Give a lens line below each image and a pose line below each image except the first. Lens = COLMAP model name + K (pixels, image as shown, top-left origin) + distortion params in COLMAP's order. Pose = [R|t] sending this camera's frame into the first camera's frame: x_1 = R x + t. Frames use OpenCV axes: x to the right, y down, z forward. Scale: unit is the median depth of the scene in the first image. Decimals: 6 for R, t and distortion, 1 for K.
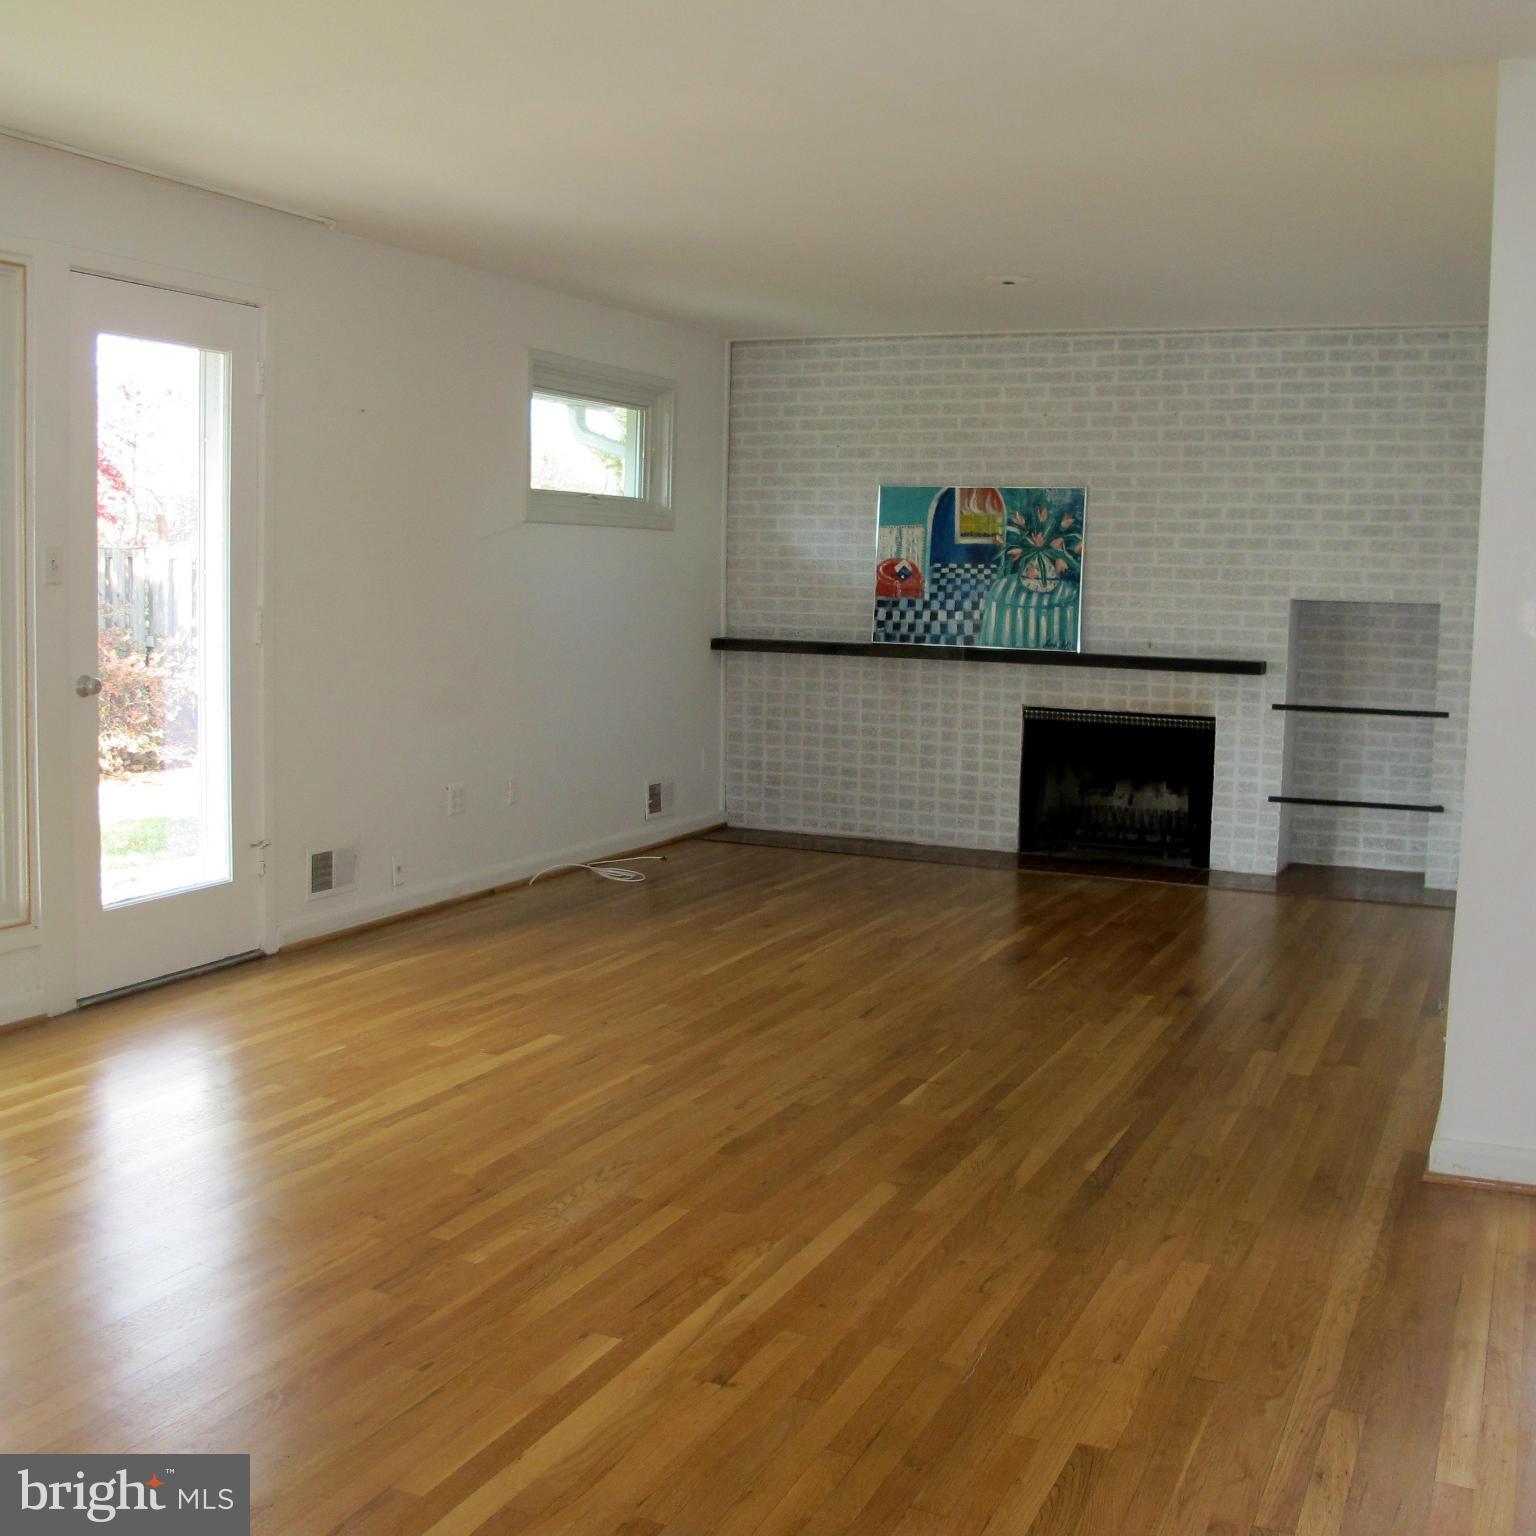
lens RADIAL K [[1718.2, 0, 767.2], [0, 1718.2, 757.3], [0, 0, 1]] dist [-0.107698, 0.000000]
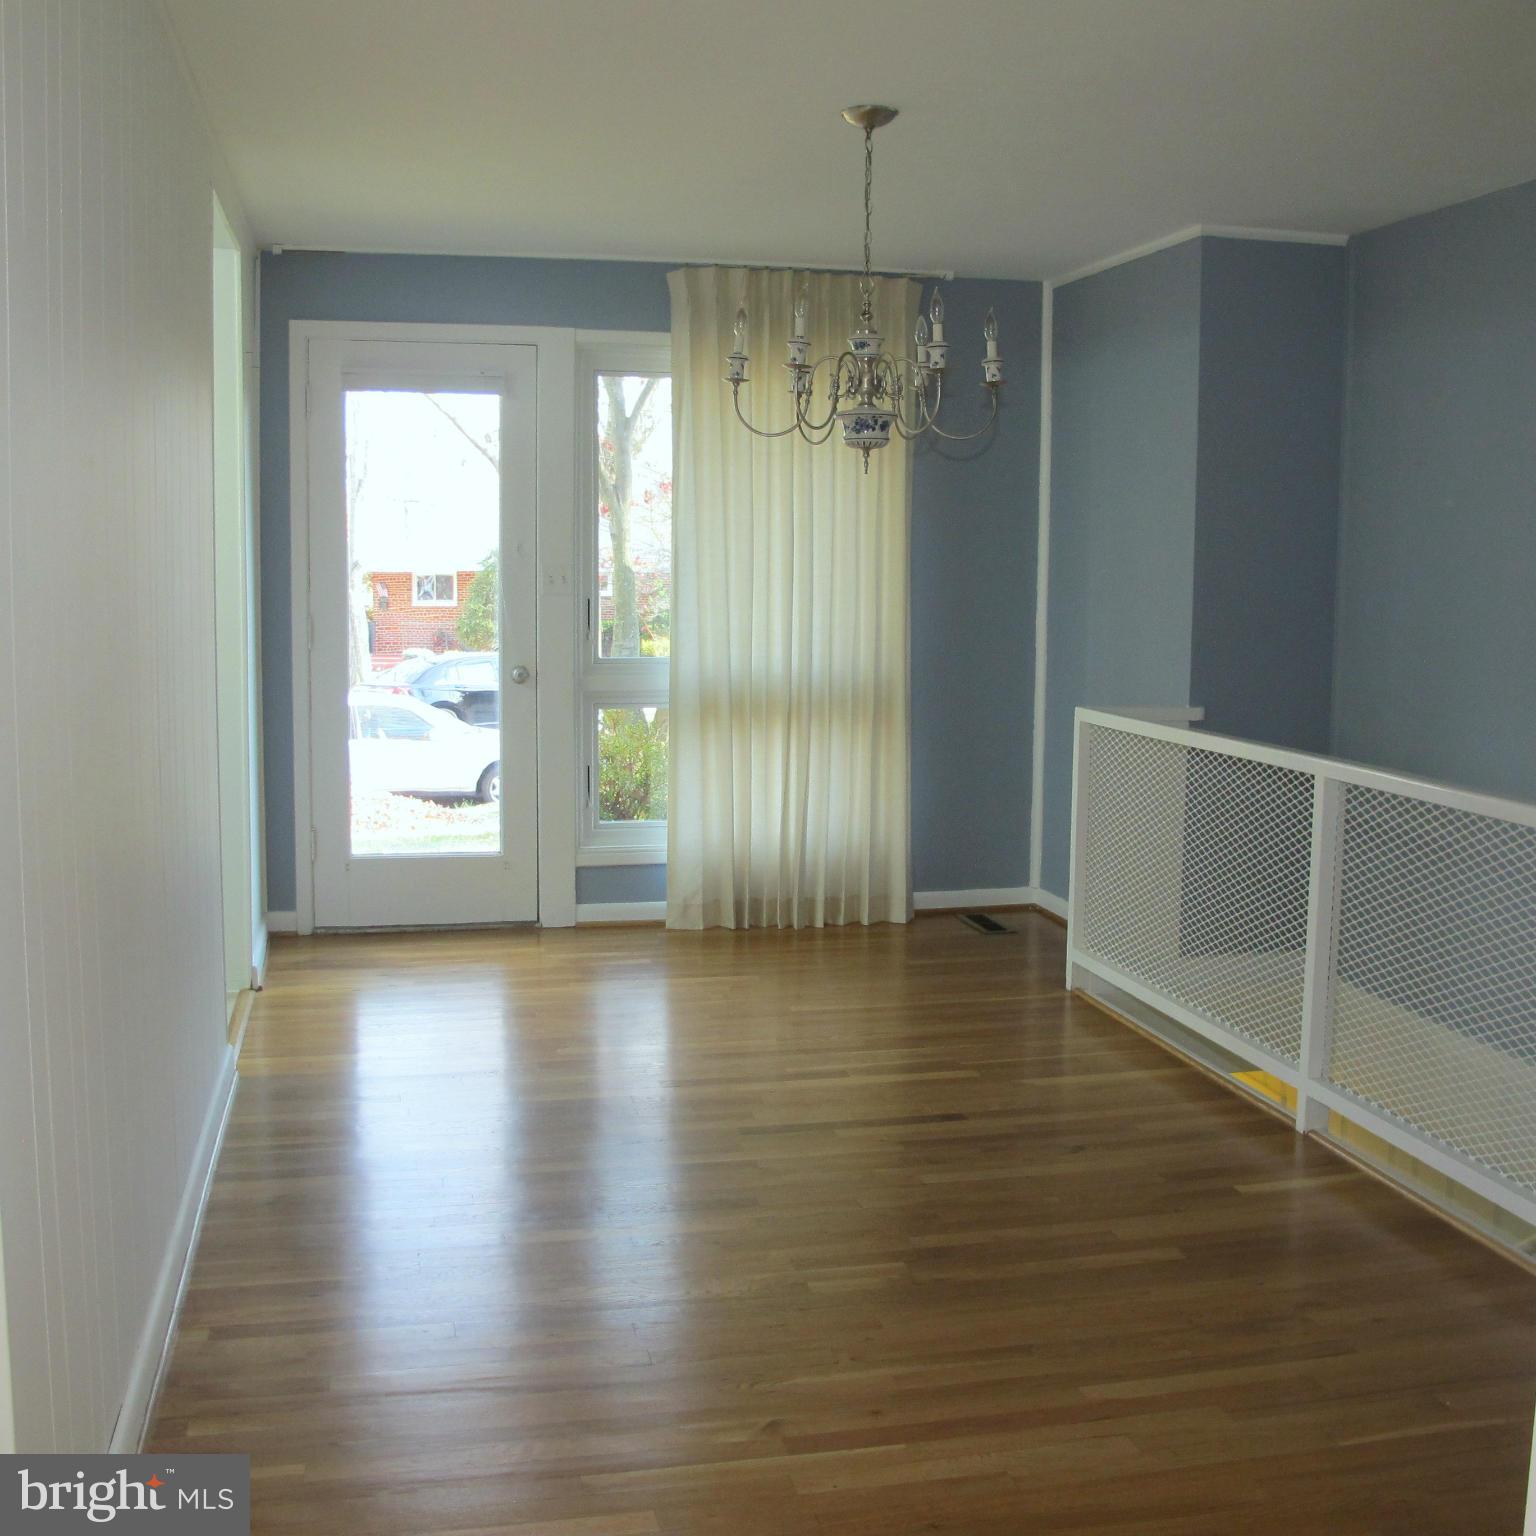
lens RADIAL K [[1718.2, 0, 767.5], [0, 1718.2, 776.2], [0, 0, 1]] dist [-0.107698, 0.000000]
pose [[0.609937, 0.082803, -0.788112, 0.495233], [-0.084277, 0.995664, 0.039386, -0.028831], [0.787956, 0.042397, 0.614270, 0.303724]]
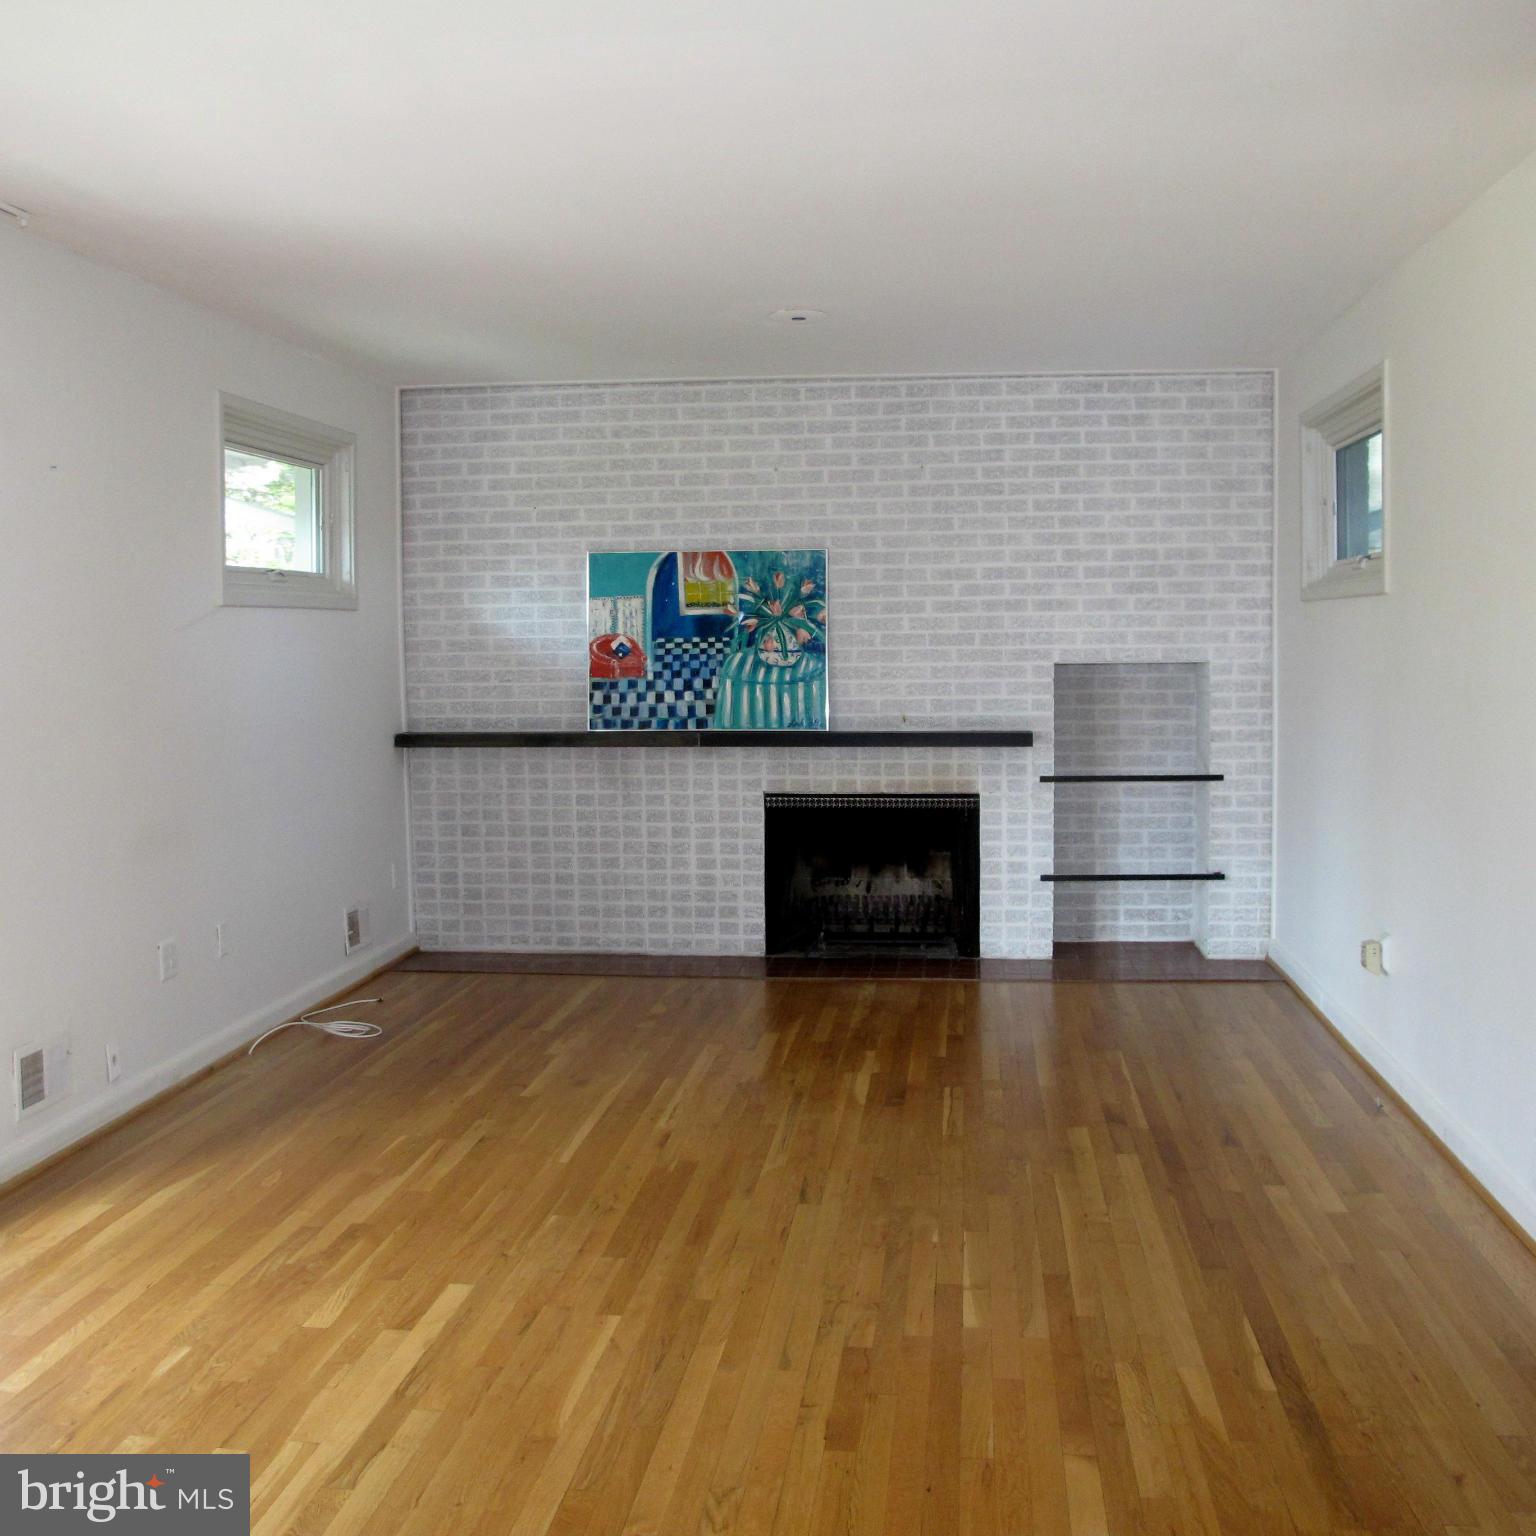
lens RADIAL K [[1718.2, 0, 752.0], [0, 1718.2, 768.3], [0, 0, 1]] dist [-0.107698, 0.000000]
pose [[0.951960, -0.054707, 0.301295, -0.132259], [0.063995, 0.997728, -0.021038, -0.025296], [-0.299460, 0.039309, 0.953299, 0.148317]]
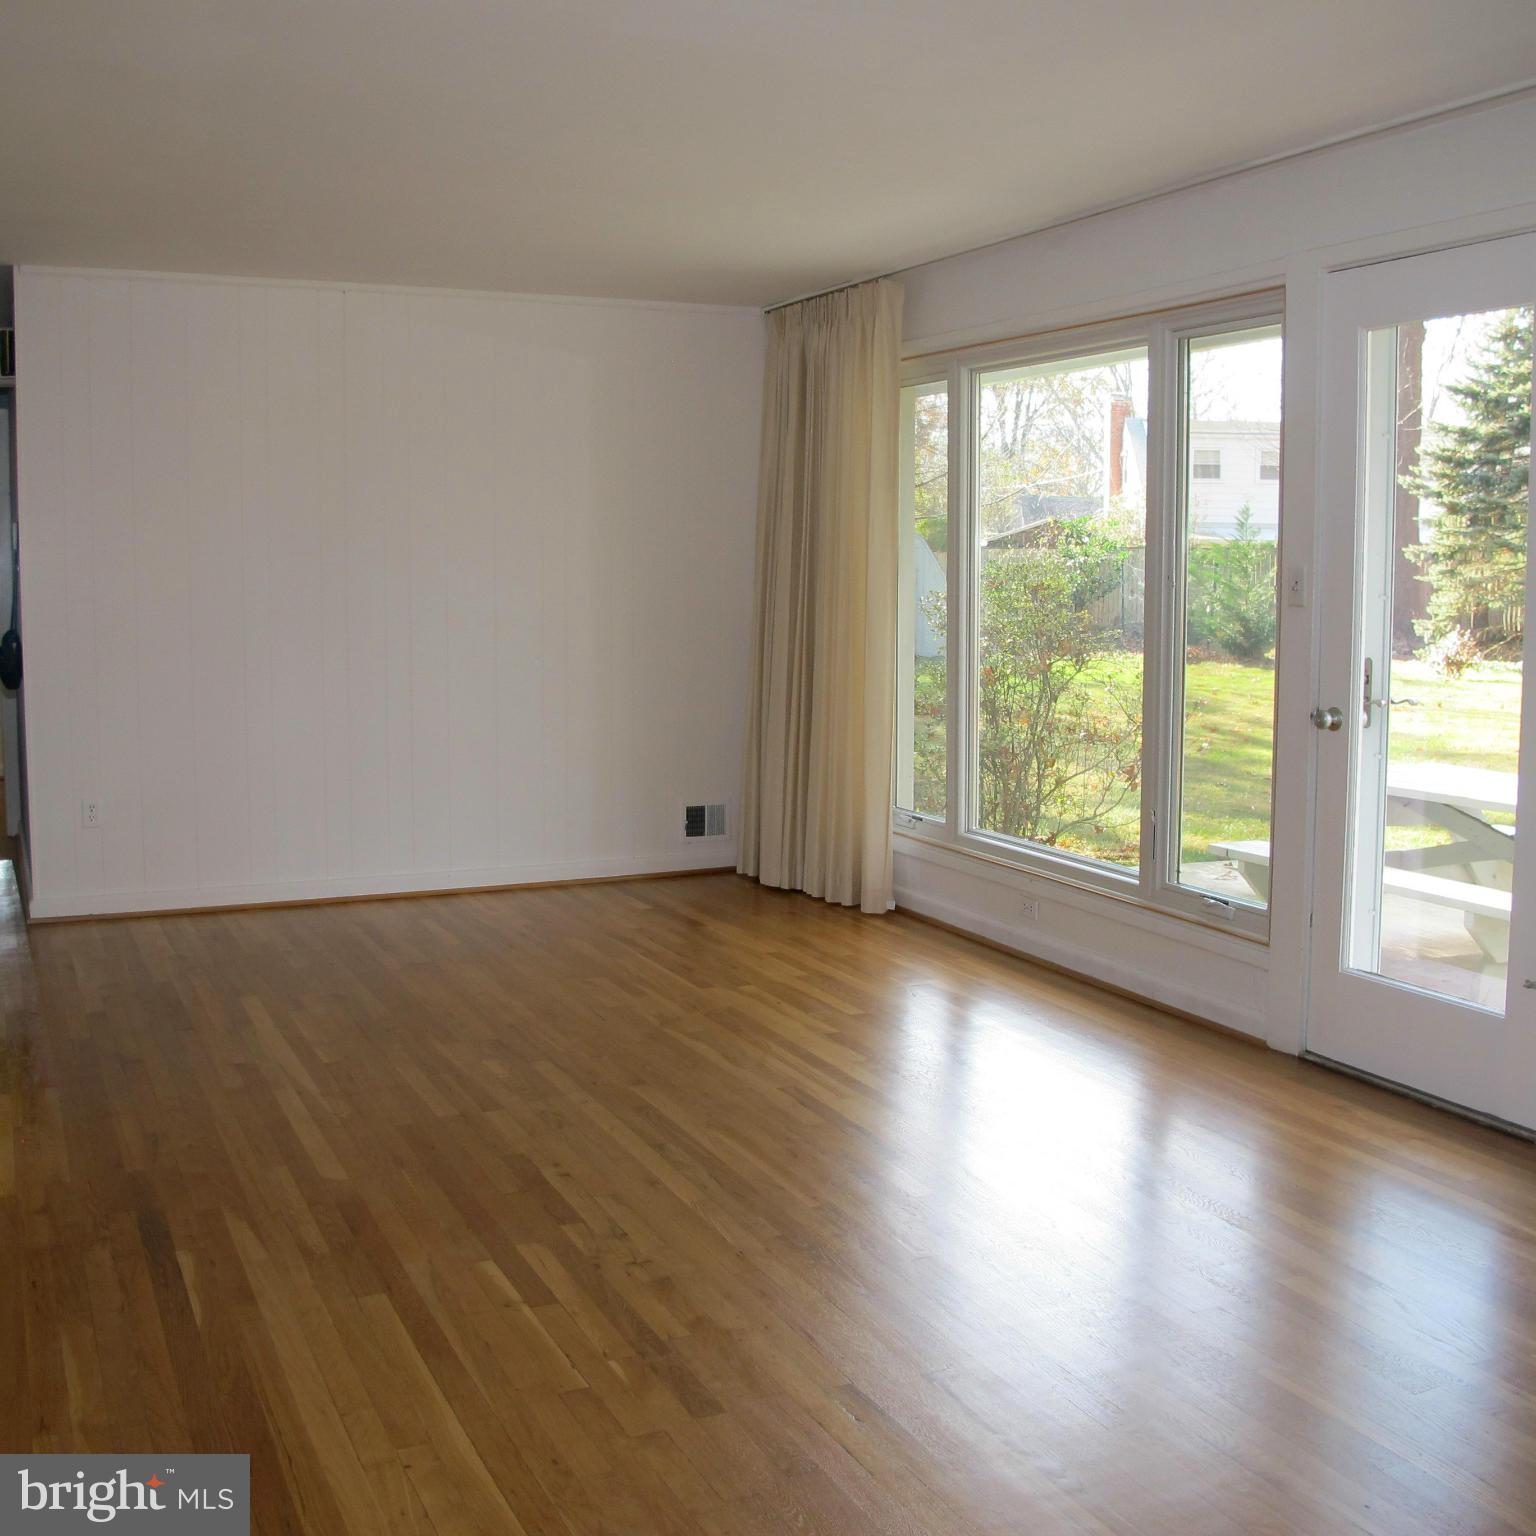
lens RADIAL K [[1718.2, 0, 767.9], [0, 1718.2, 767.0], [0, 0, 1]] dist [-0.107698, 0.000000]
pose [[-0.645701, 0.061487, -0.761111, 0.312072], [-0.103980, 0.980388, 0.167414, -0.087050], [0.756478, 0.187239, -0.626644, 0.844638]]
